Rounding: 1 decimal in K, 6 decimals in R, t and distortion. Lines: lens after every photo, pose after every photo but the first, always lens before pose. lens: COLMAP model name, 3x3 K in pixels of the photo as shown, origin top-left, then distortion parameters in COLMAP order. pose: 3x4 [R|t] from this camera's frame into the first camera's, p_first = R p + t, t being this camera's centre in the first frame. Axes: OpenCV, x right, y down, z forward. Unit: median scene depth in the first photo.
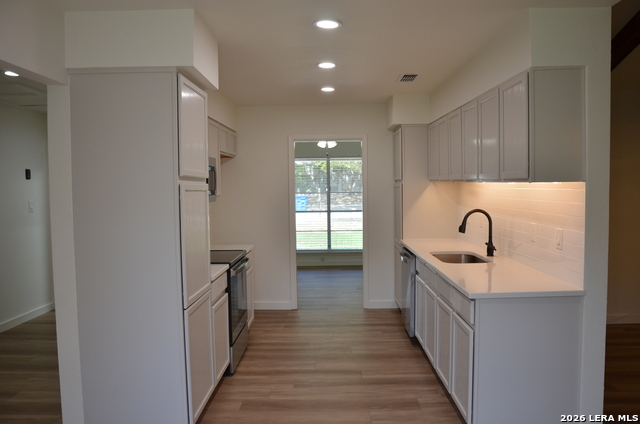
lens RADIAL K [[517.6, 0, 320.0], [0, 517.6, 212.0], [0, 0, 1]] dist [-0.161279, 0.190281]
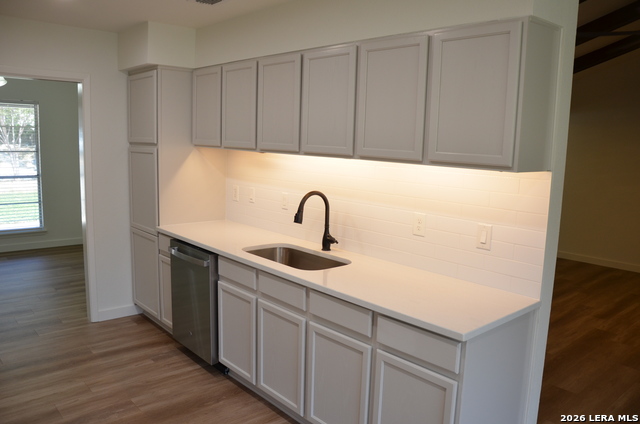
lens RADIAL K [[517.6, 0, 320.0], [0, 517.6, 212.0], [0, 0, 1]] dist [-0.161279, 0.190281]
pose [[0.744164, -0.056984, 0.665562, -0.180764], [-0.006097, 0.995734, 0.092069, -0.040952], [-0.667970, -0.072573, 0.740642, 0.379929]]
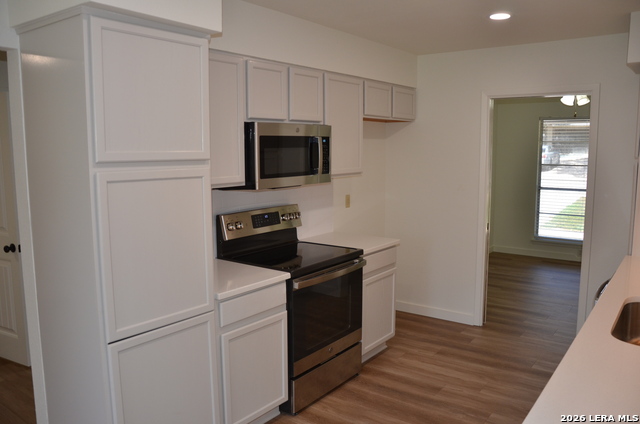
lens RADIAL K [[517.6, 0, 320.0], [0, 517.6, 212.0], [0, 0, 1]] dist [-0.161279, 0.190281]
pose [[0.815413, 0.081143, -0.573165, 0.233955], [-0.034617, 0.995190, 0.091641, -0.046487], [0.577844, -0.054884, 0.814300, 0.370147]]
